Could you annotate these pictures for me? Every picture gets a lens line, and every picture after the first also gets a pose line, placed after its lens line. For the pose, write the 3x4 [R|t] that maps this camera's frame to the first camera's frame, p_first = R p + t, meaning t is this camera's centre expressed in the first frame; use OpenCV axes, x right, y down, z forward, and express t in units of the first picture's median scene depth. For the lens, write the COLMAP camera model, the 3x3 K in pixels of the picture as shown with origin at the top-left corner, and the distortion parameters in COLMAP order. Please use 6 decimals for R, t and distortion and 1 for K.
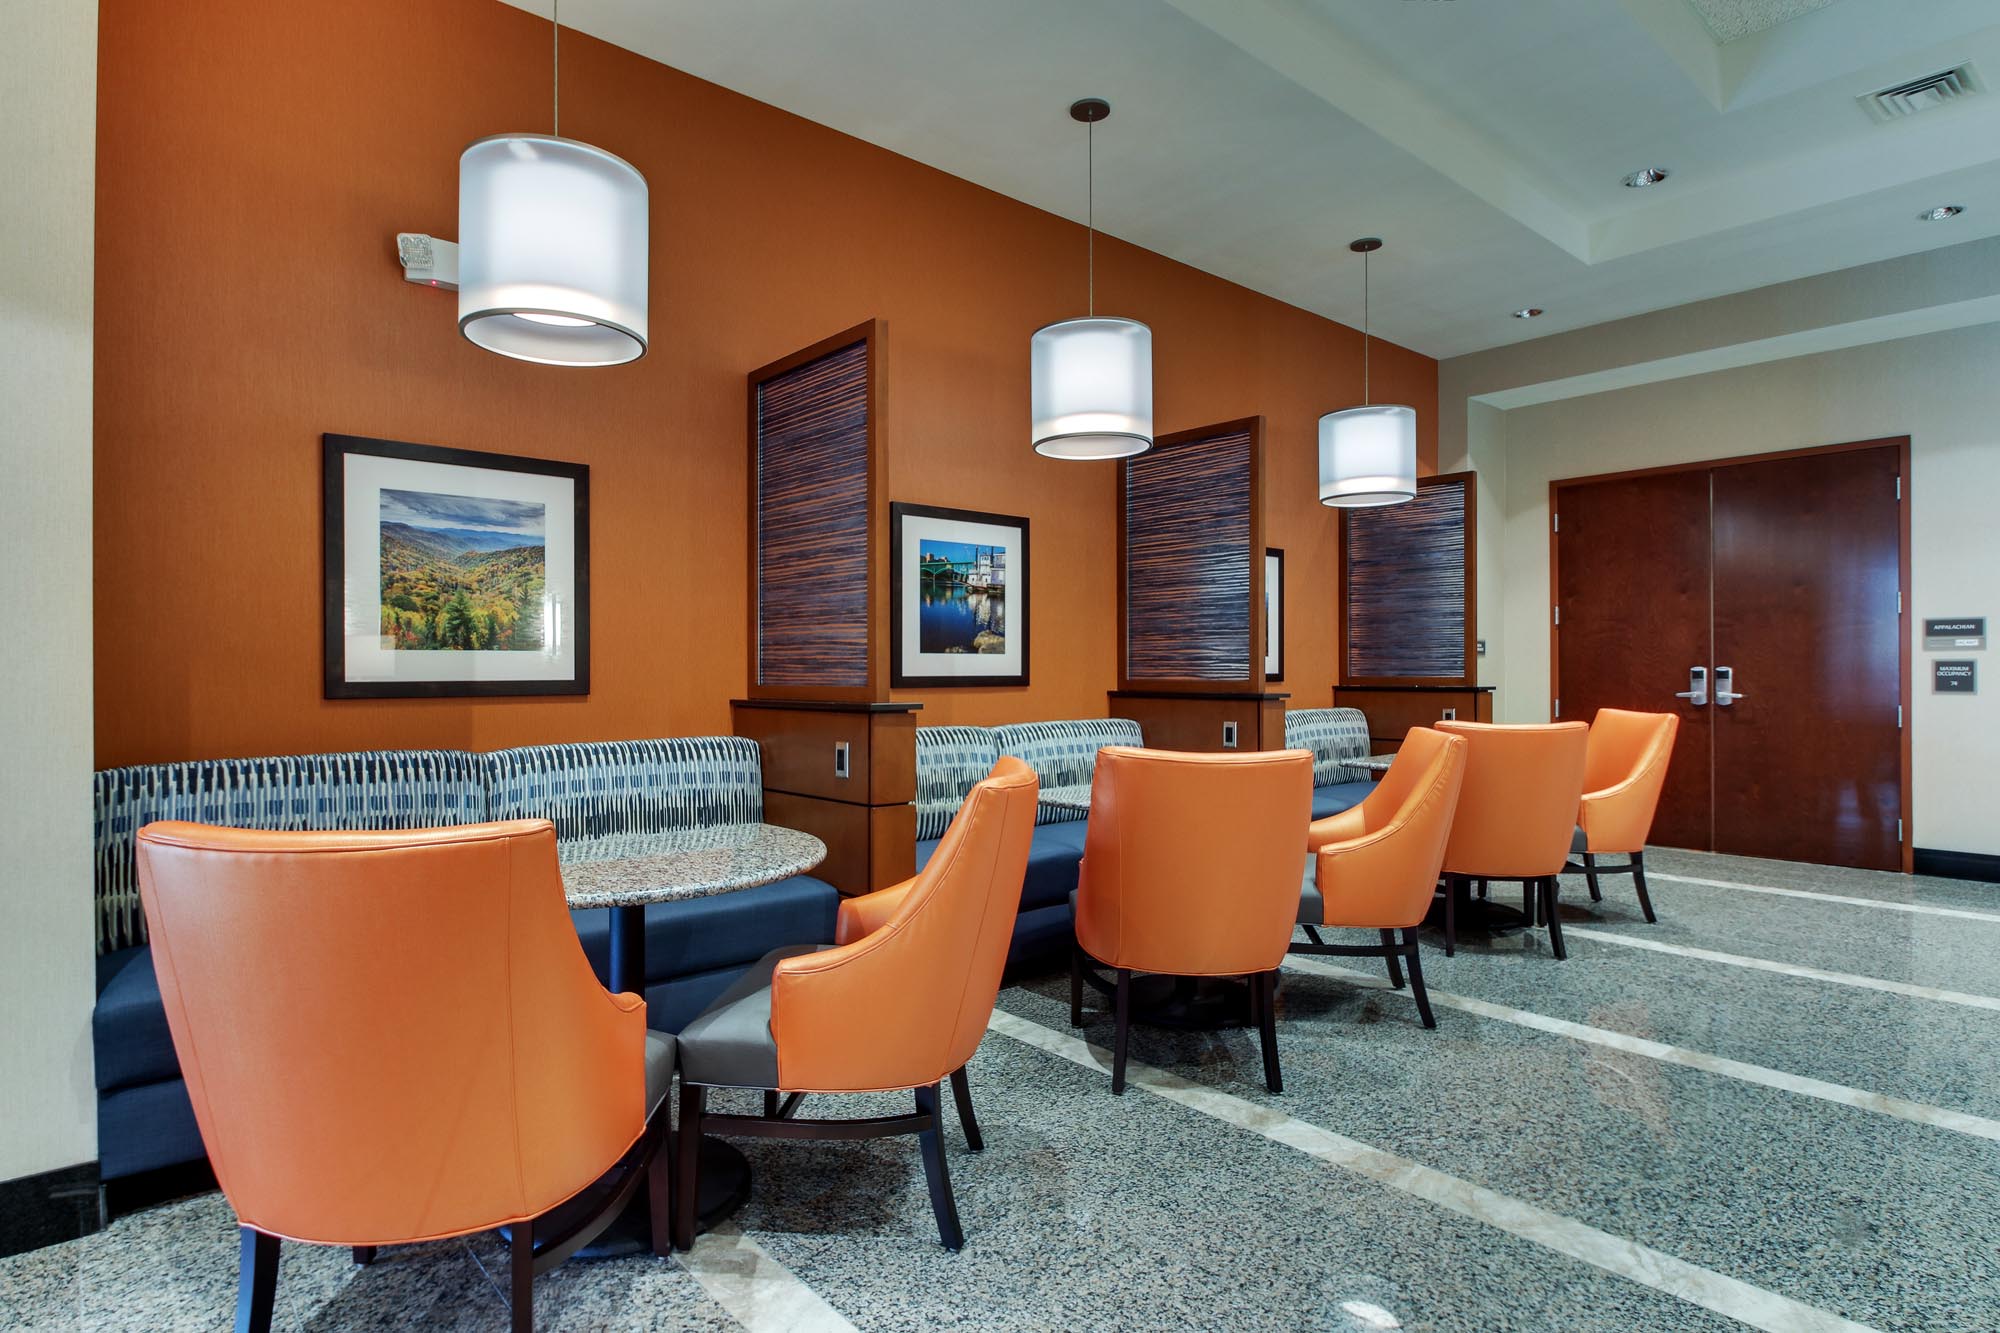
lens RADIAL K [[1086.4, 0, 984.7], [0, 1086.4, 673.5], [0, 0, 1]] dist [0.004258, -0.012656]
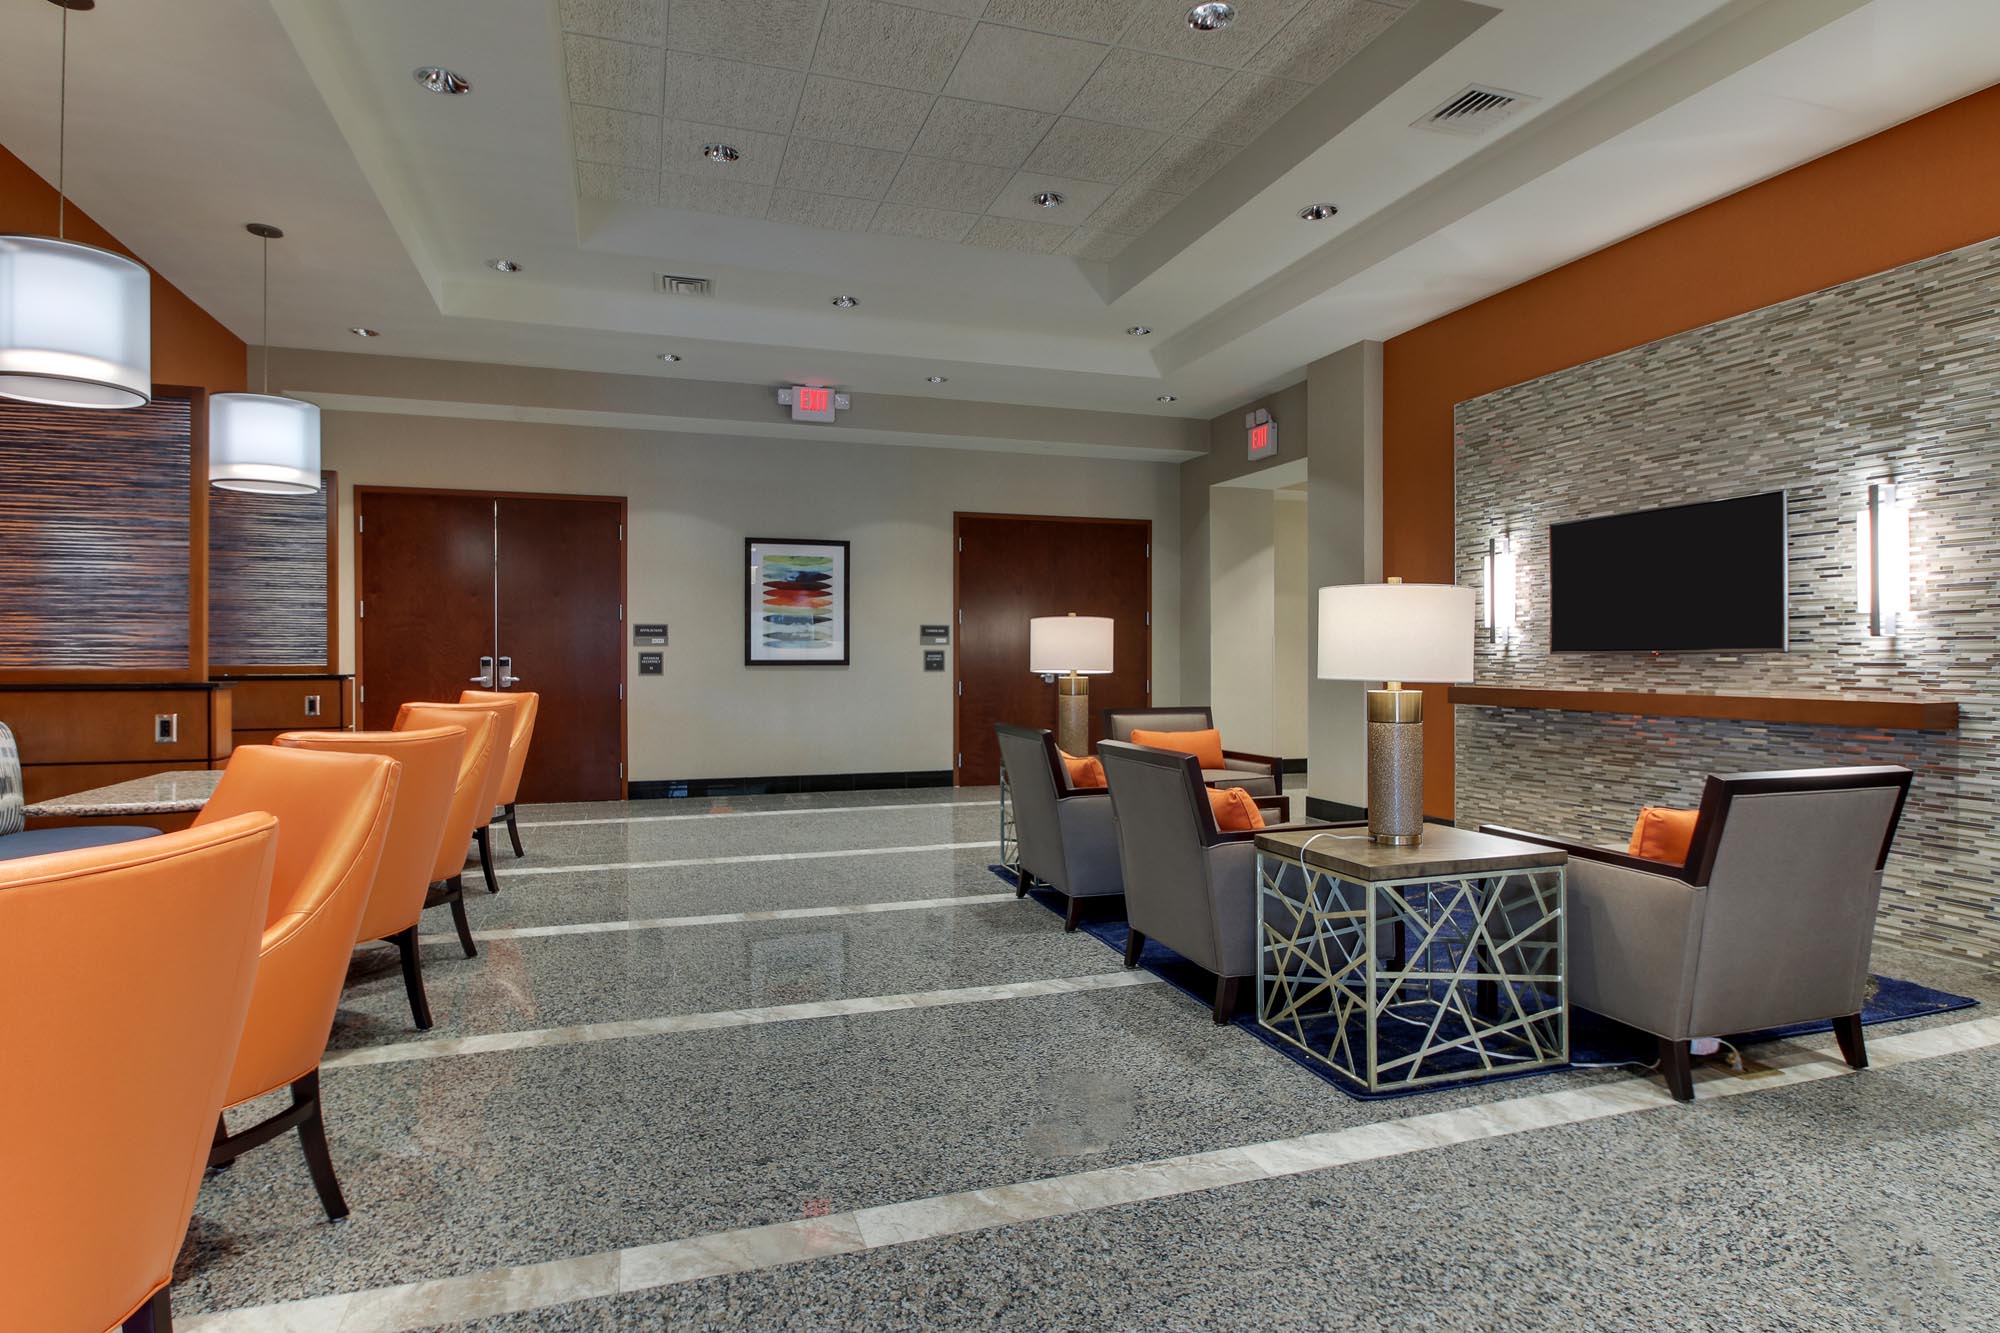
lens RADIAL K [[1086.4, 0, 984.7], [0, 1086.4, 673.5], [0, 0, 1]] dist [0.004258, -0.012656]
pose [[0.363696, -0.010975, 0.931453, -0.351718], [0.002408, 0.999938, 0.010841, 0.001409], [-0.931514, -0.001700, 0.363700, 0.026206]]
